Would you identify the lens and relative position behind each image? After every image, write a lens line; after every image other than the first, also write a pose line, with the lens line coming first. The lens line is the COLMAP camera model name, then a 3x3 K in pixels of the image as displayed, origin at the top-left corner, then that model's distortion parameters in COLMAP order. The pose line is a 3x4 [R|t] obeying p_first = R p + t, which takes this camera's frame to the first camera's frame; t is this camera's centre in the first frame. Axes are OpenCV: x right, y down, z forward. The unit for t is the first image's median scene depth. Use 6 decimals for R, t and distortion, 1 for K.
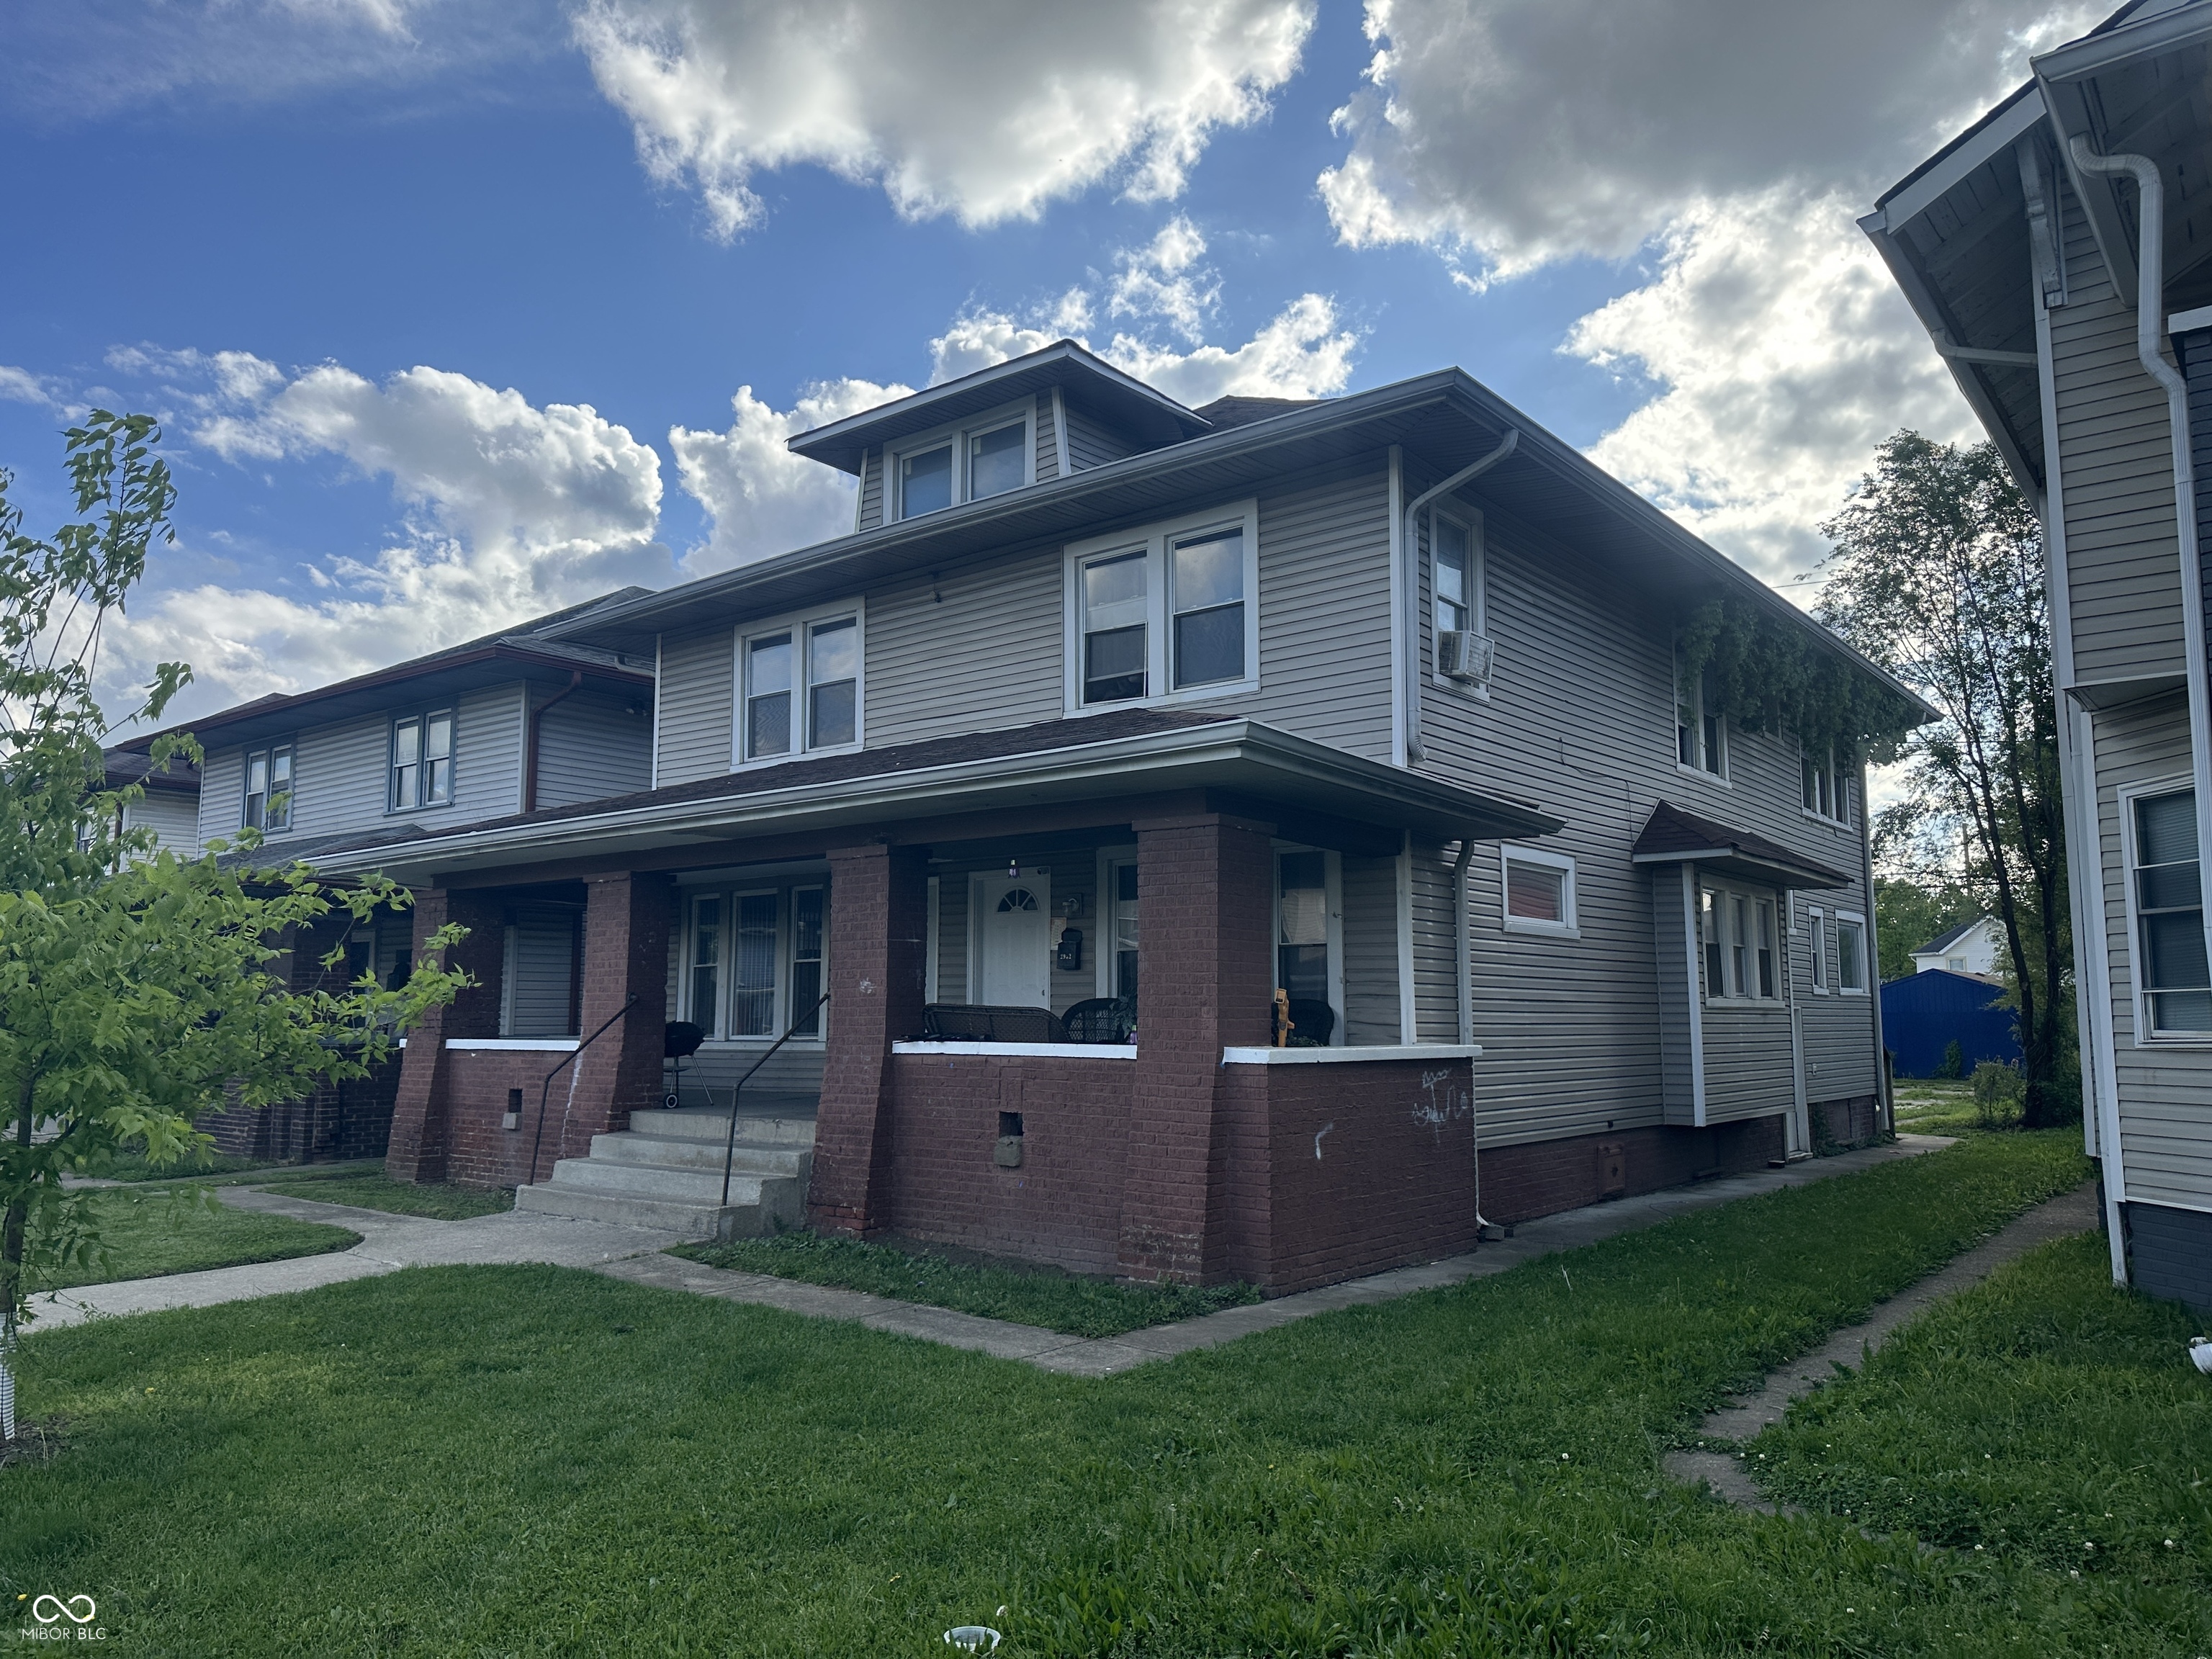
lens RADIAL K [[1528.6, 0, 1088.8], [0, 1528.6, 833.8], [0, 0, 1]] dist [0.100735, -0.139676]
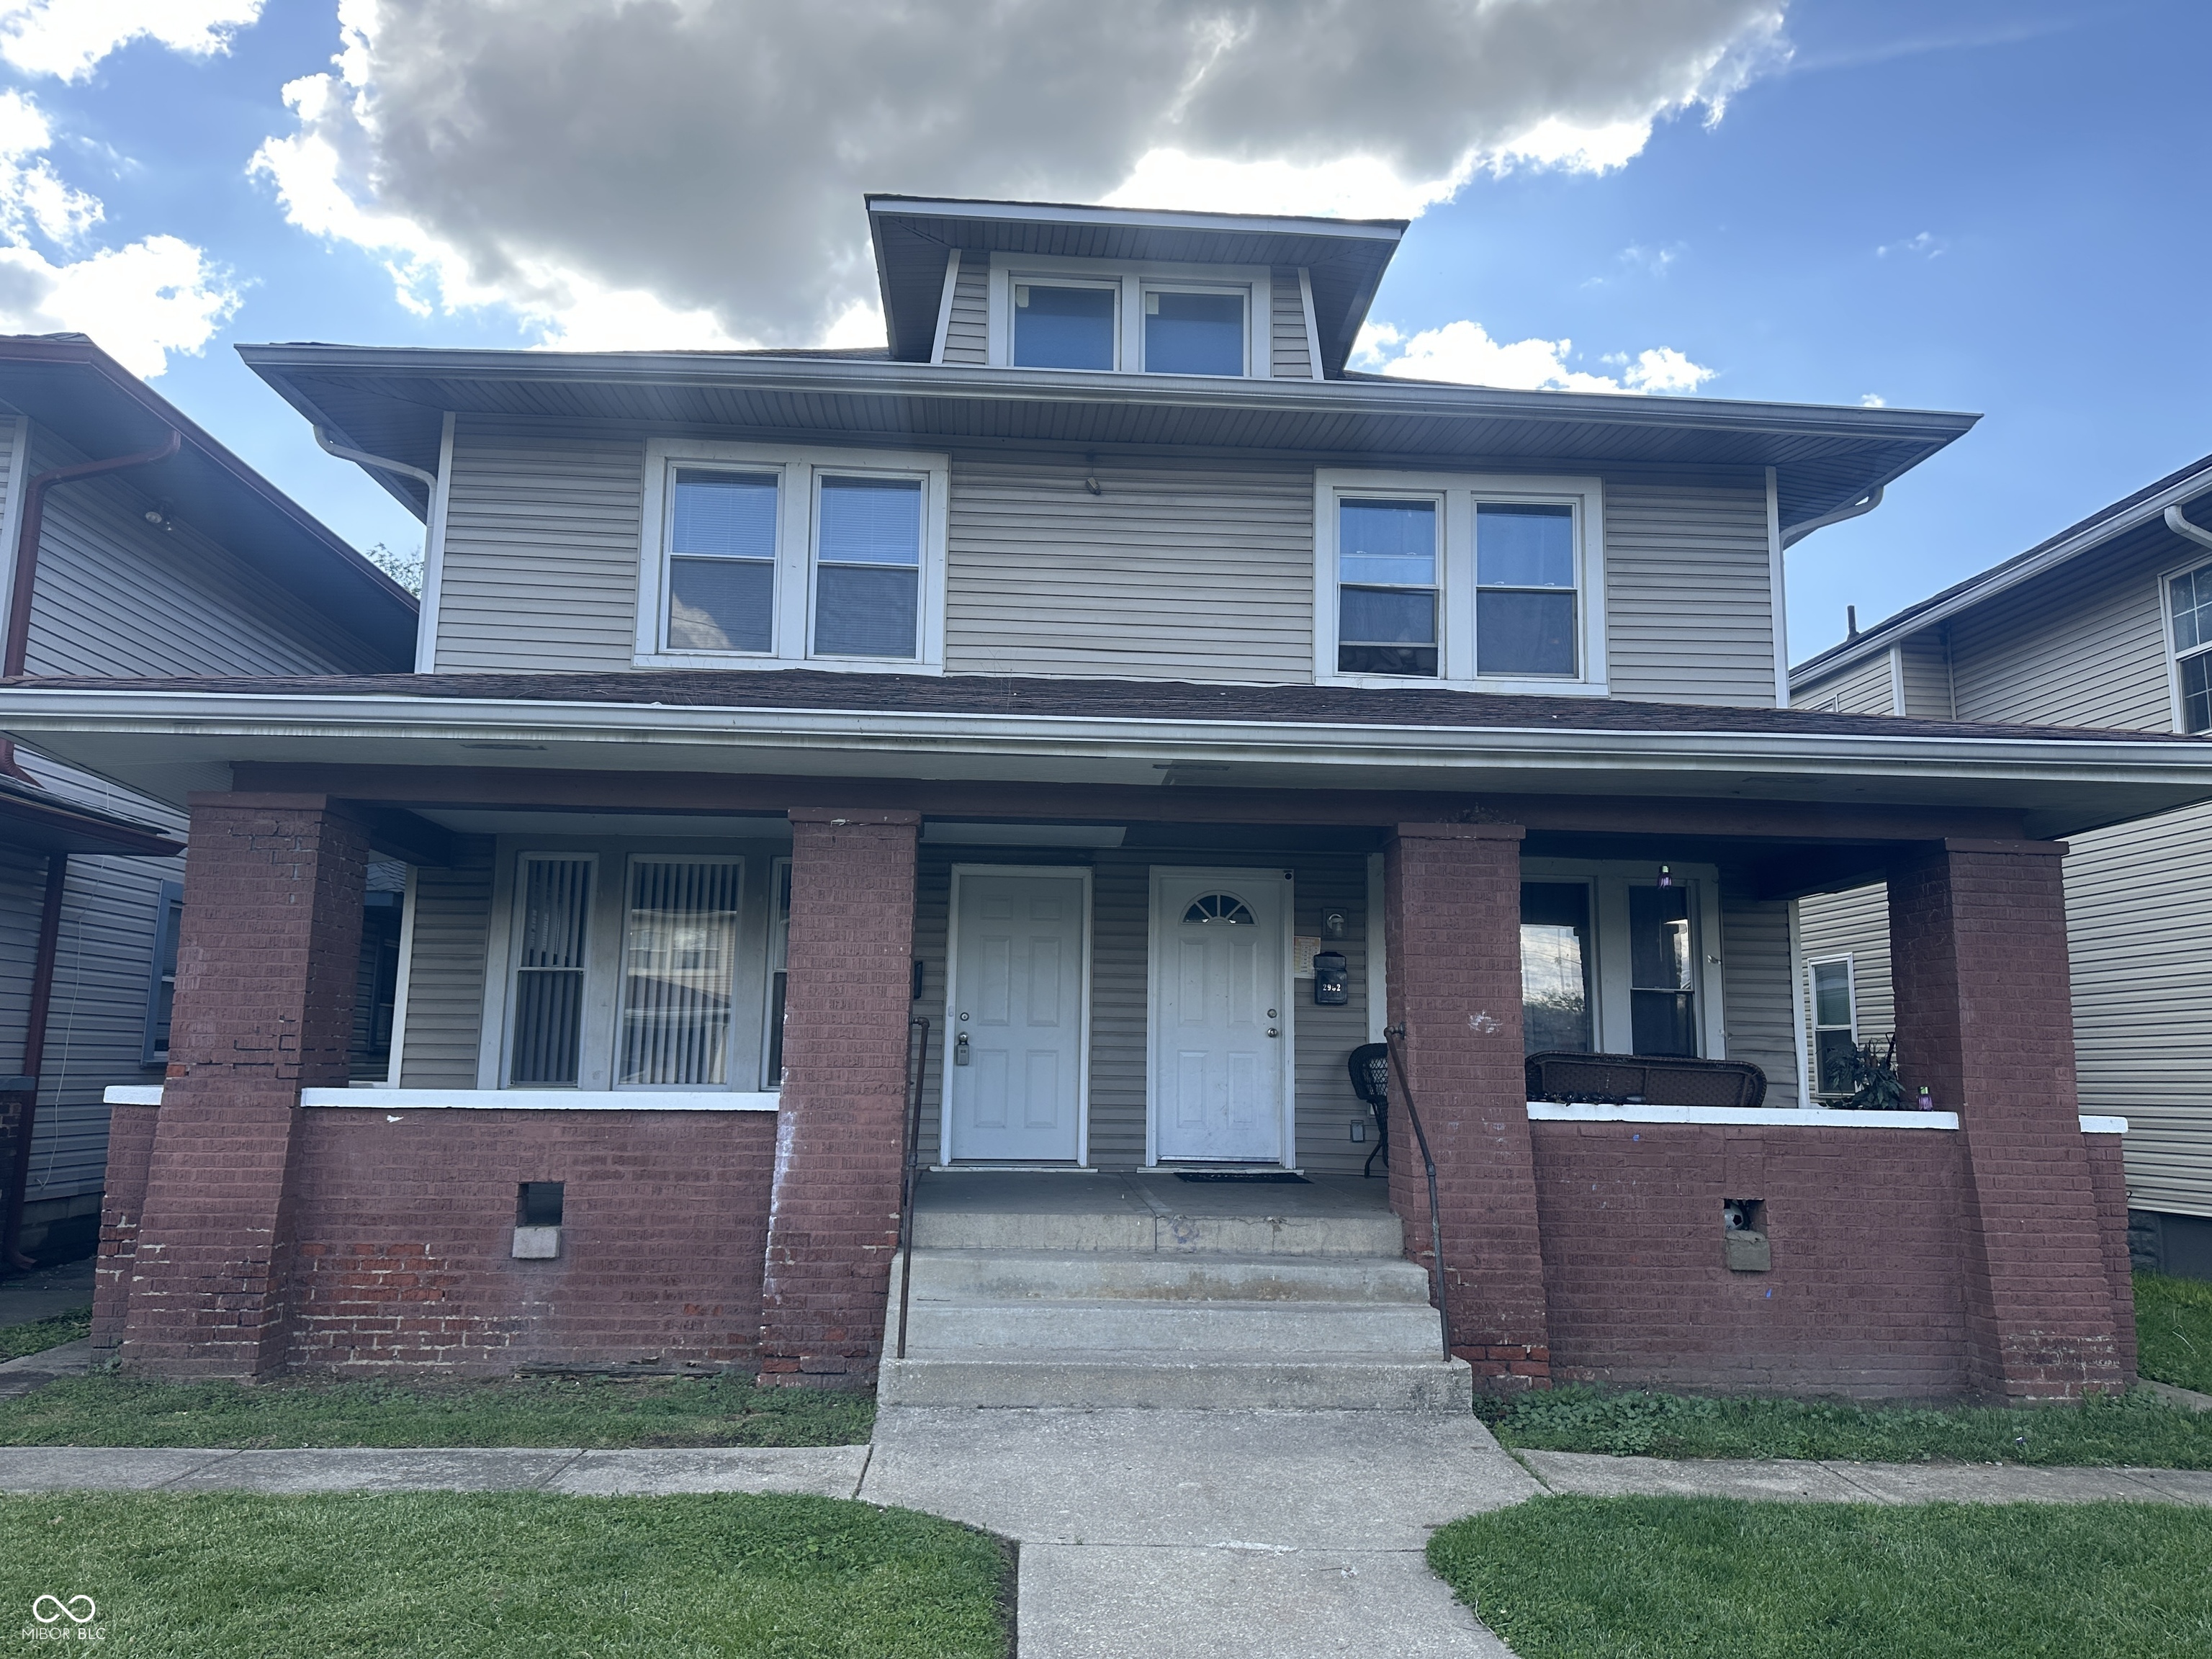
lens RADIAL K [[1528.6, 0, 1088.8], [0, 1528.6, 833.8], [0, 0, 1]] dist [0.100735, -0.139676]
pose [[0.738576, 0.111988, 0.664804, -0.631515], [-0.097313, 0.993489, -0.059244, 0.060411], [-0.667110, -0.020938, 0.744665, 0.496181]]
